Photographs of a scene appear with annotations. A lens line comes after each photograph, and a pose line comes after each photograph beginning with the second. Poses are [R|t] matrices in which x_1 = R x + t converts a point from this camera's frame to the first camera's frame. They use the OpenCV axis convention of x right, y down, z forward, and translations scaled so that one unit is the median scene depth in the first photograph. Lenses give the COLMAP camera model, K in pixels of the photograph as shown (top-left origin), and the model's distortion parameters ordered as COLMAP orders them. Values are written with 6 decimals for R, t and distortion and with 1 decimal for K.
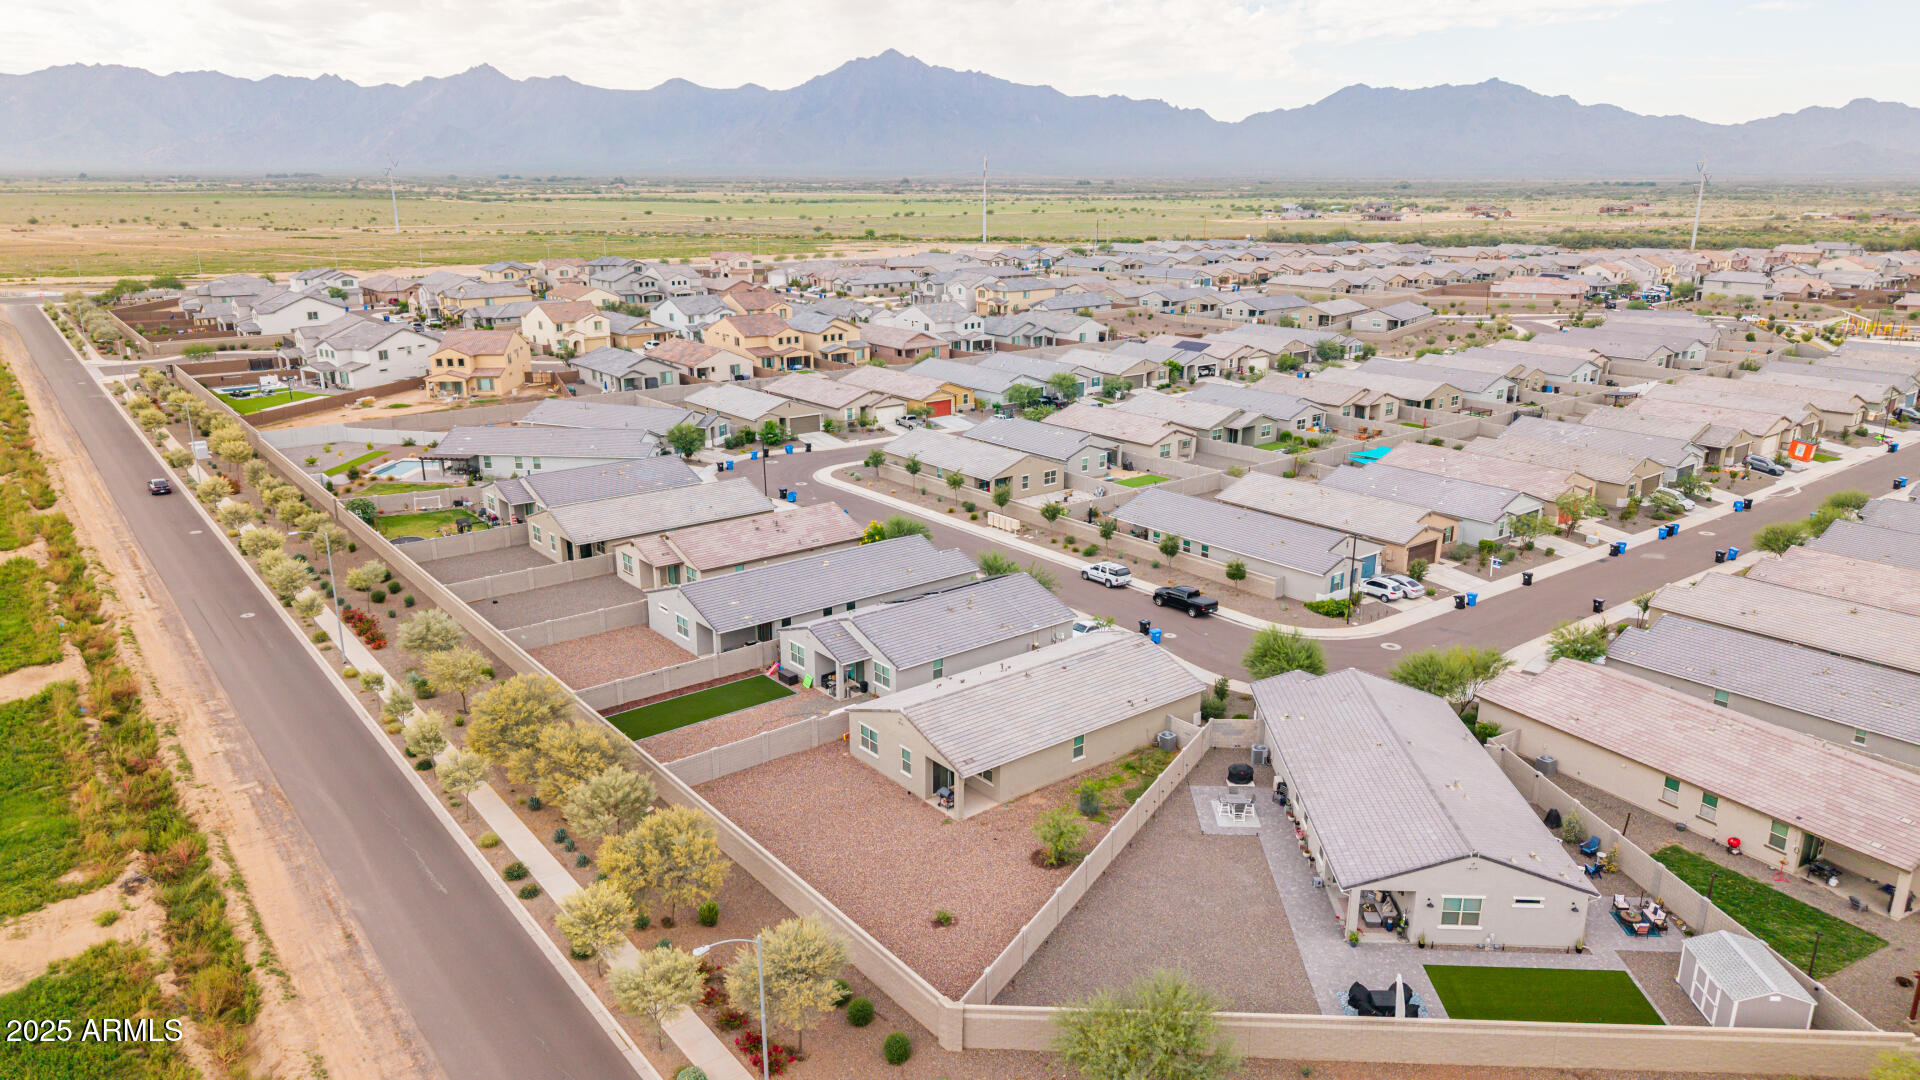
lens RADIAL K [[1283.7, 0, 955.0], [0, 1283.7, 543.6], [0, 0, 1]] dist [0.083392, -0.108930]
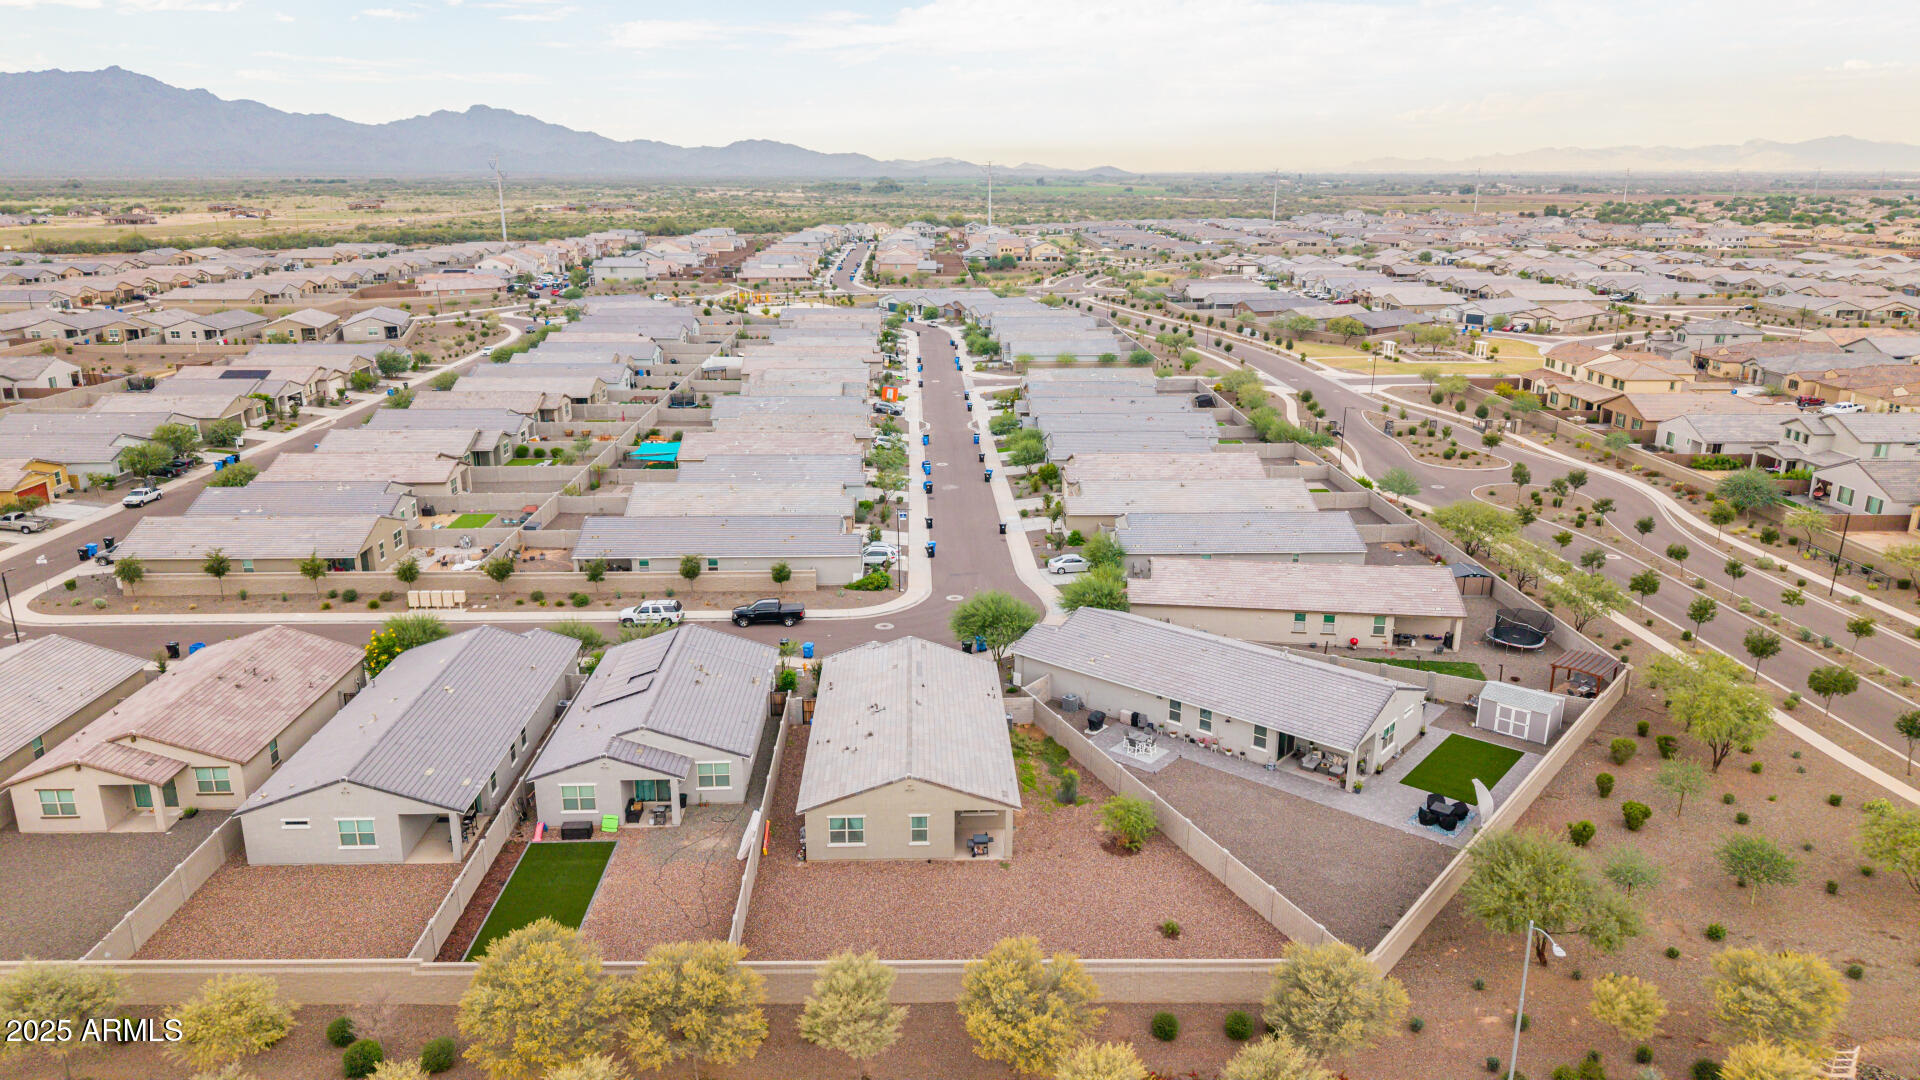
lens RADIAL K [[1283.7, 0, 955.0], [0, 1283.7, 543.6], [0, 0, 1]] dist [0.083392, -0.108930]
pose [[0.596947, -0.223598, 0.770492, -0.612531], [0.222597, 0.968832, 0.108697, -0.104896], [-0.770782, 0.106623, 0.628114, 0.366526]]
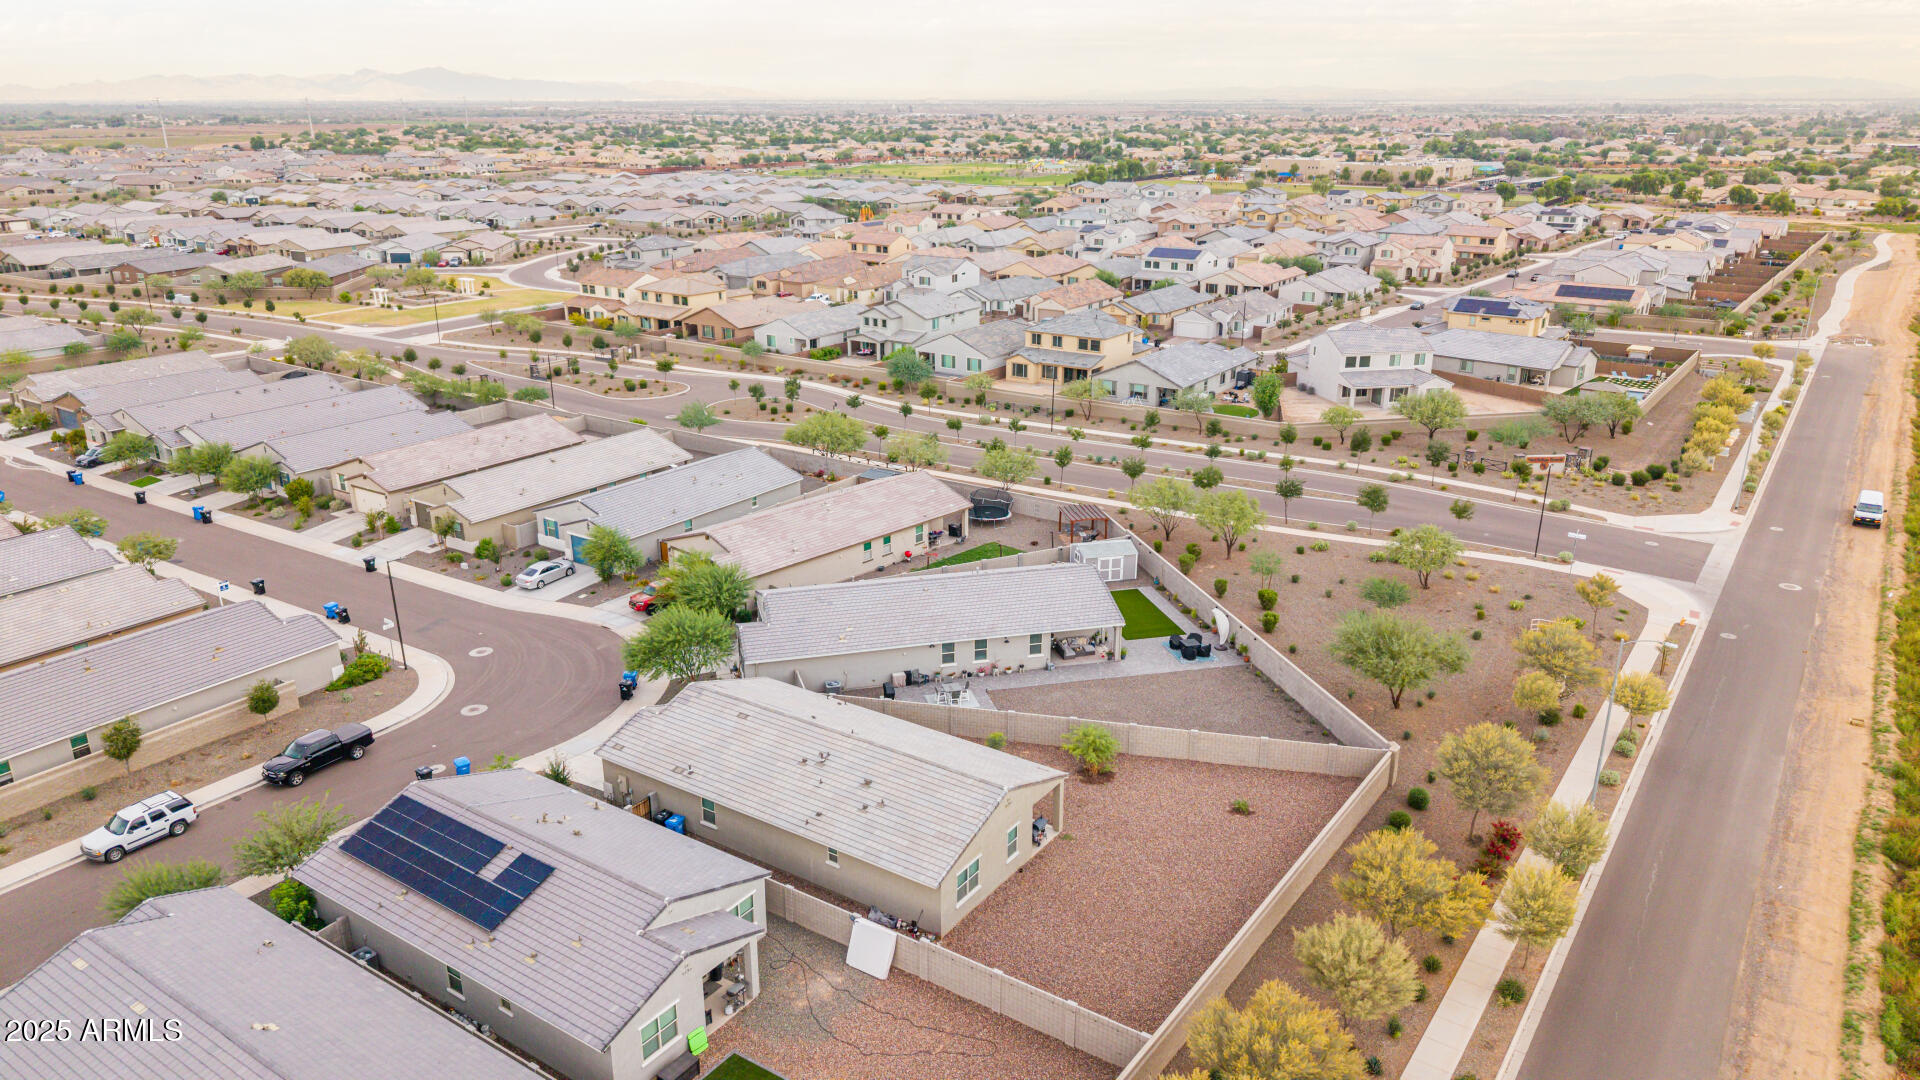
lens RADIAL K [[1280.4, 0, 966.3], [0, 1280.4, 547.3], [0, 0, 1]] dist [0.104428, -0.138855]
pose [[-0.301313, -0.313946, 0.900360, -0.640251], [0.266321, 0.878957, 0.395610, -0.293177], [-0.915578, 0.358987, -0.181231, 1.015293]]
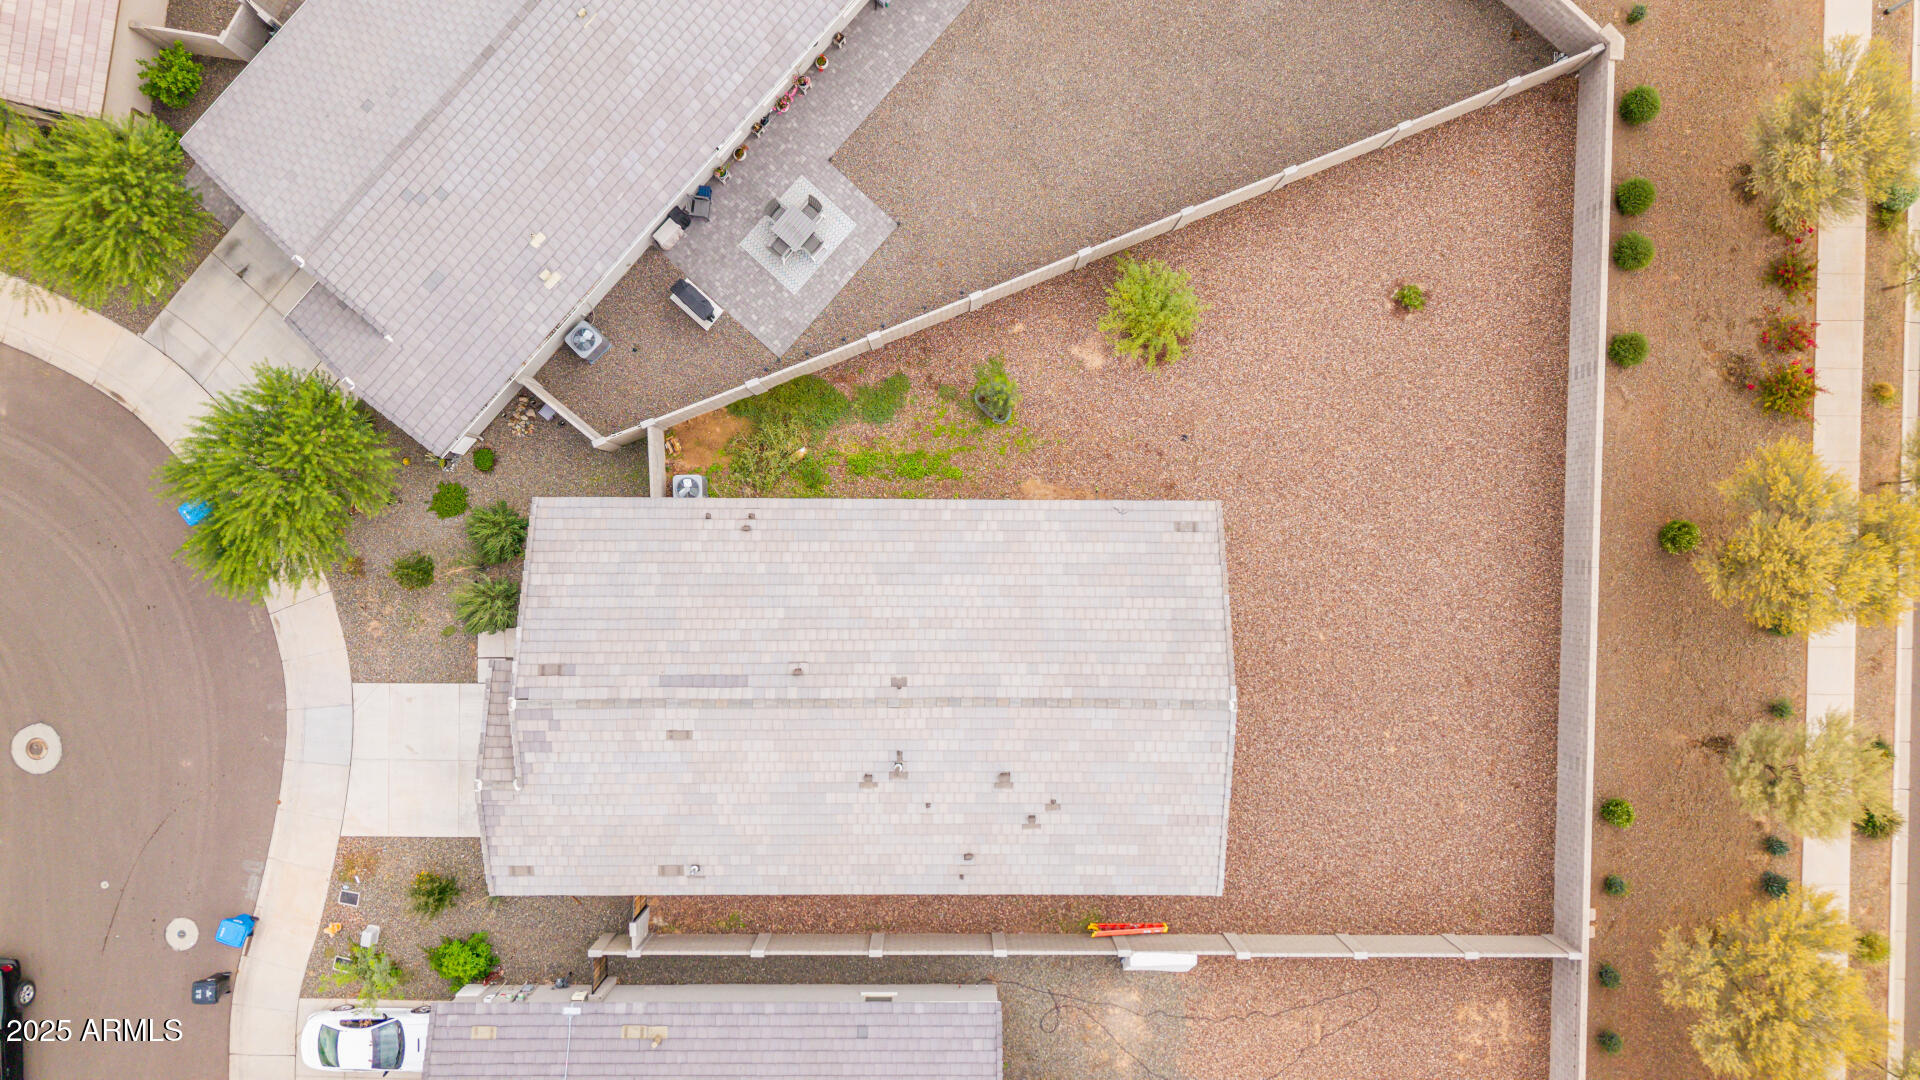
lens RADIAL K [[1283.7, 0, 955.0], [0, 1283.7, 543.6], [0, 0, 1]] dist [0.083392, -0.108930]
pose [[-0.776153, -0.630482, -0.008894, 0.074370], [0.169237, -0.221884, 0.960274, -0.310529], [-0.607409, 0.743814, 0.278917, 0.805289]]
